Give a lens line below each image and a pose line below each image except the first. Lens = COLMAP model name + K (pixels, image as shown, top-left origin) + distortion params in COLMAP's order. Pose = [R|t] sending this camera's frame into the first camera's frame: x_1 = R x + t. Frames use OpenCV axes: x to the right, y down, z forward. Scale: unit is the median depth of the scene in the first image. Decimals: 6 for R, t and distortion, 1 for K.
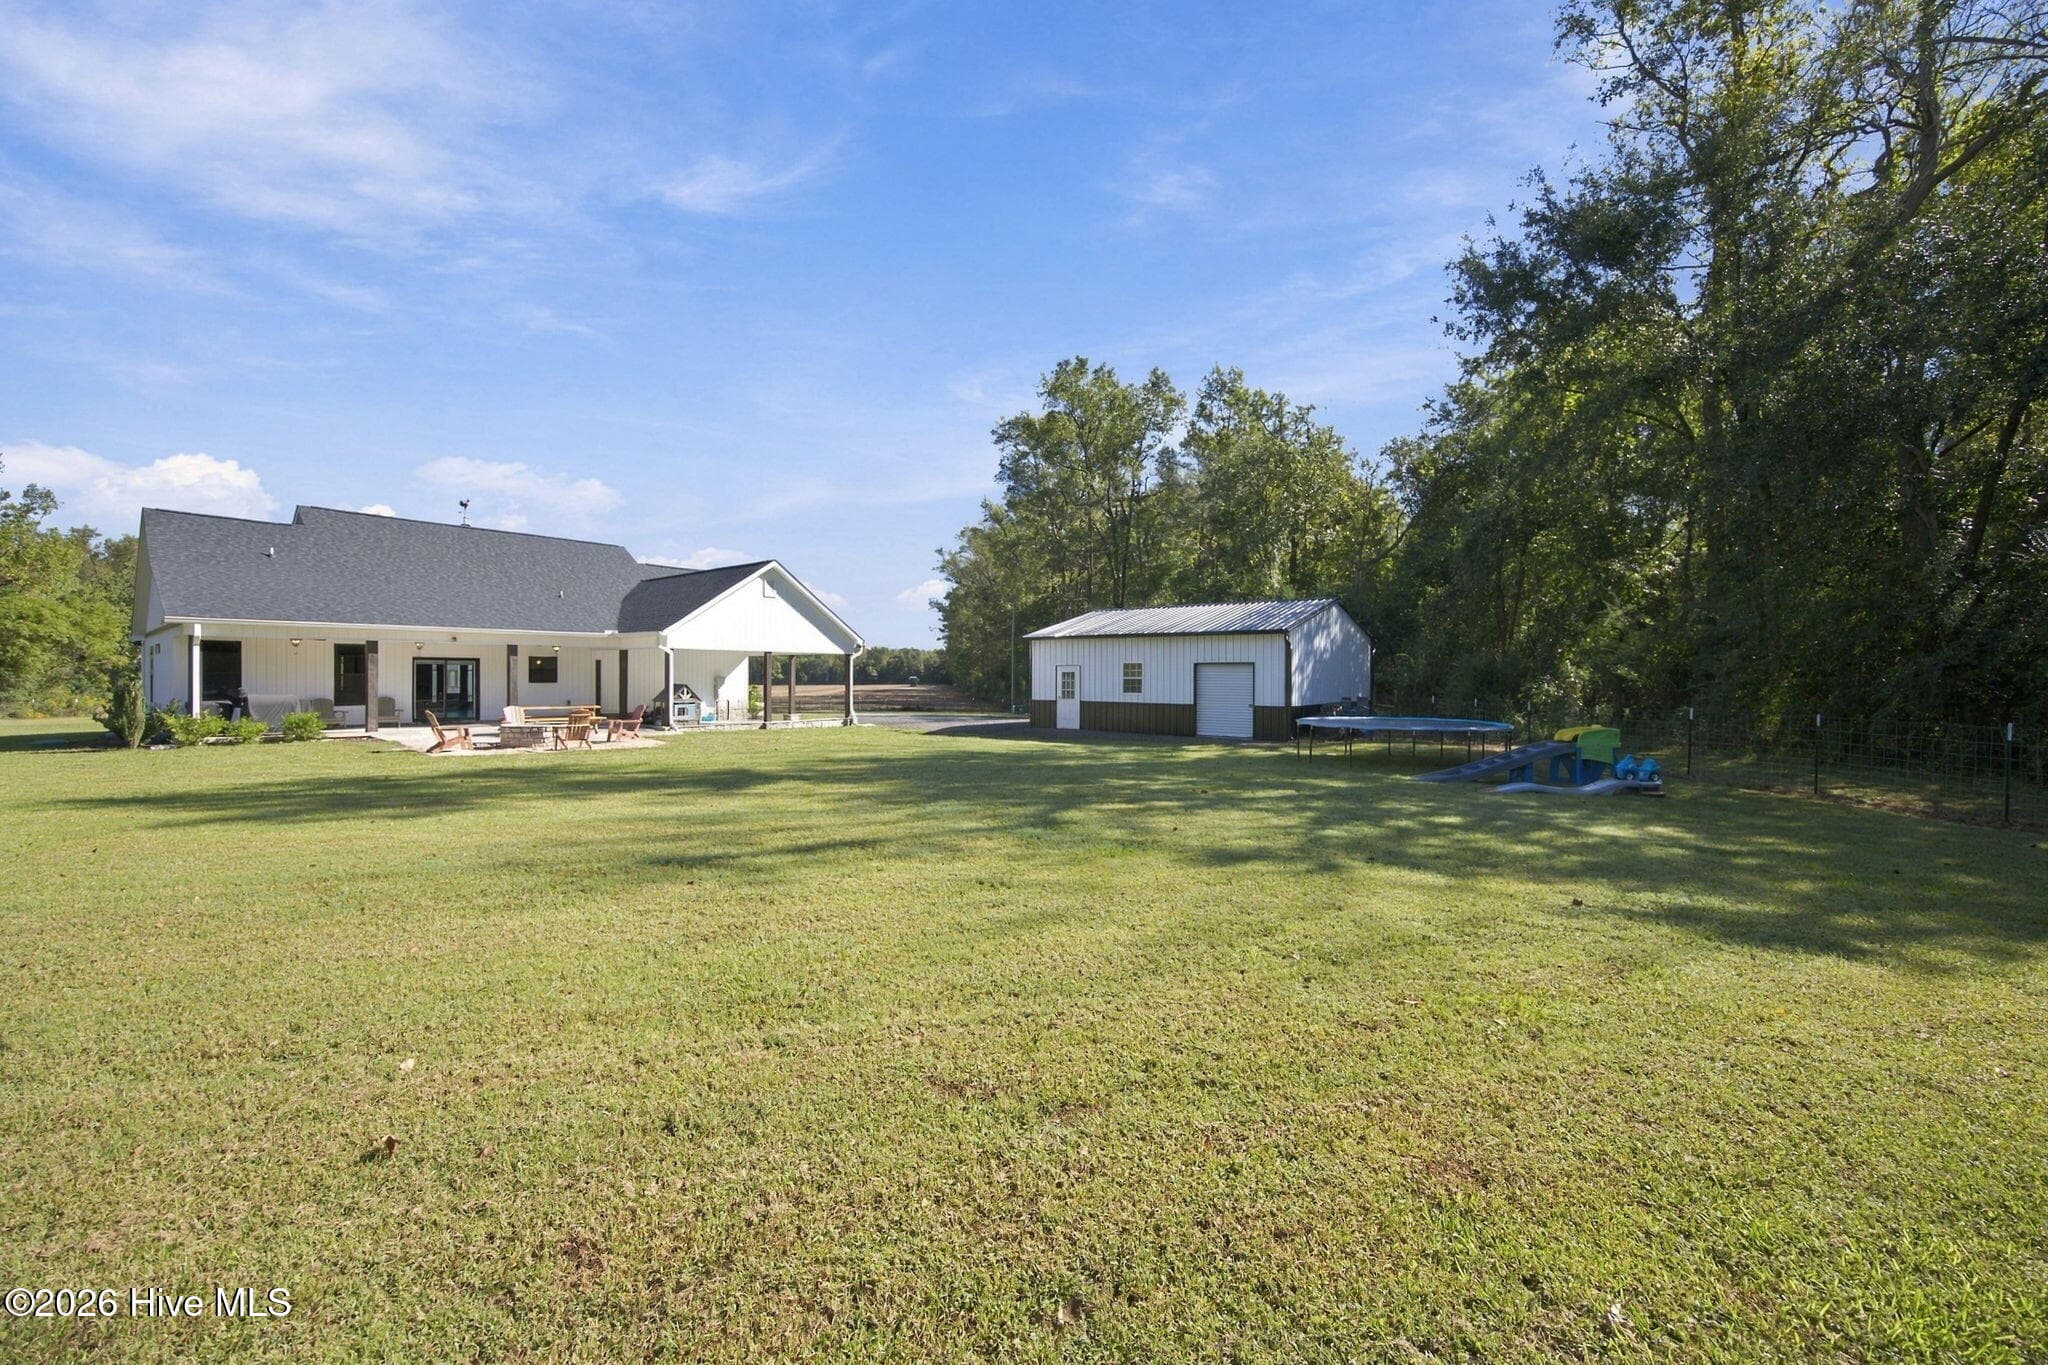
lens RADIAL K [[807.1, 0, 1022.7], [0, 807.1, 672.5], [0, 0, 1]] dist [0.009173, 0.000560]
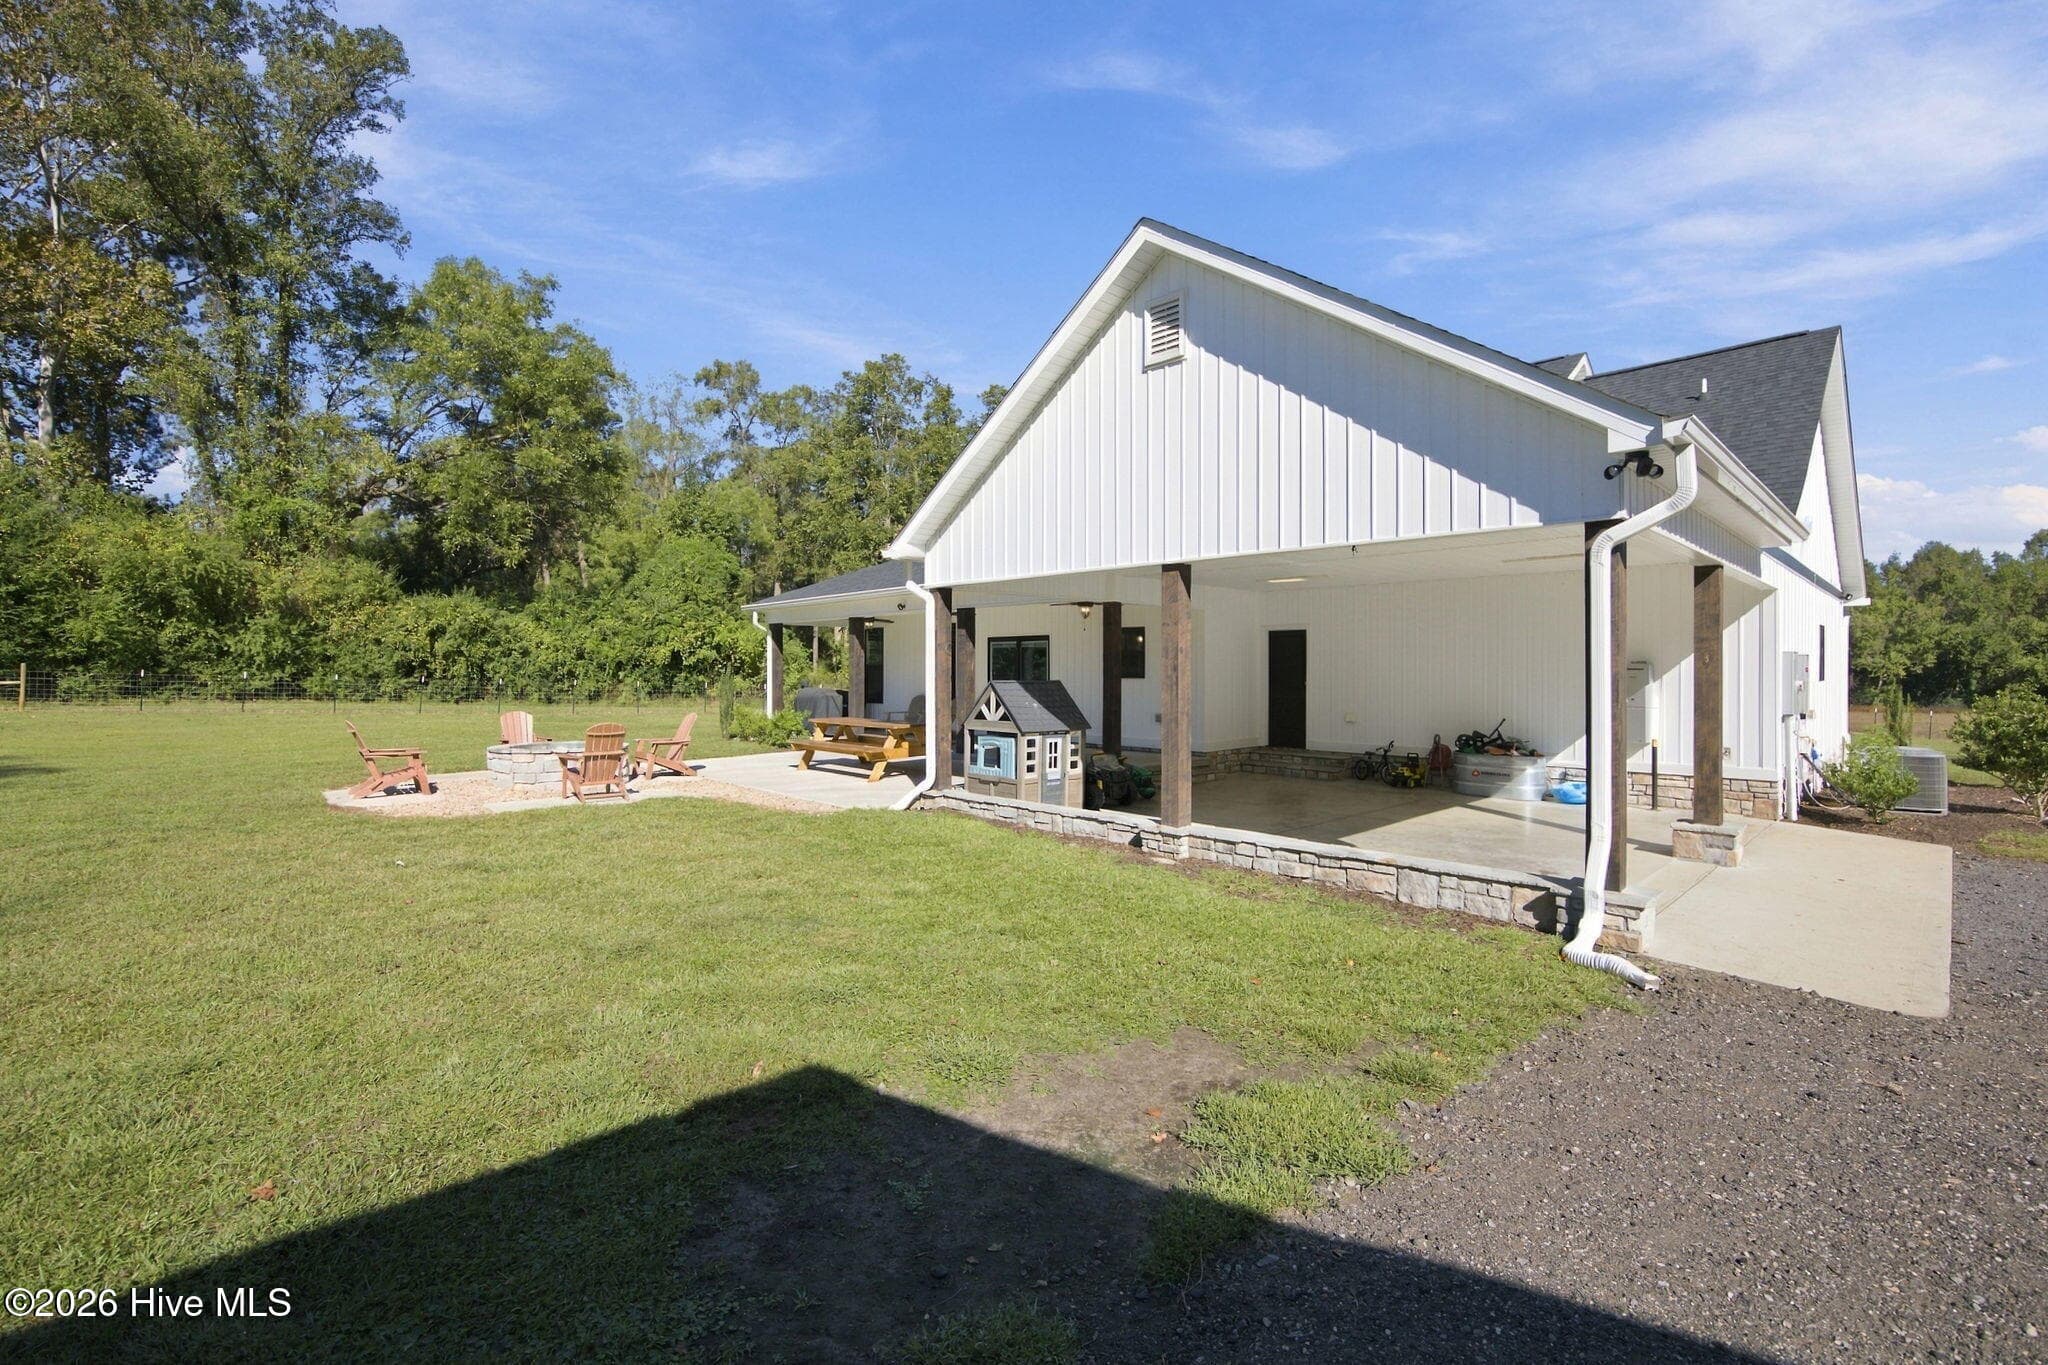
lens RADIAL K [[898.3, 0, 1013.7], [0, 898.3, 673.5], [0, 0, 1]] dist [-0.015633, -0.000230]
pose [[-0.121406, -0.001503, -0.992602, -0.009770], [0.001826, 0.999997, -0.001738, 0.008951], [0.992601, -0.002023, -0.121403, 0.815193]]
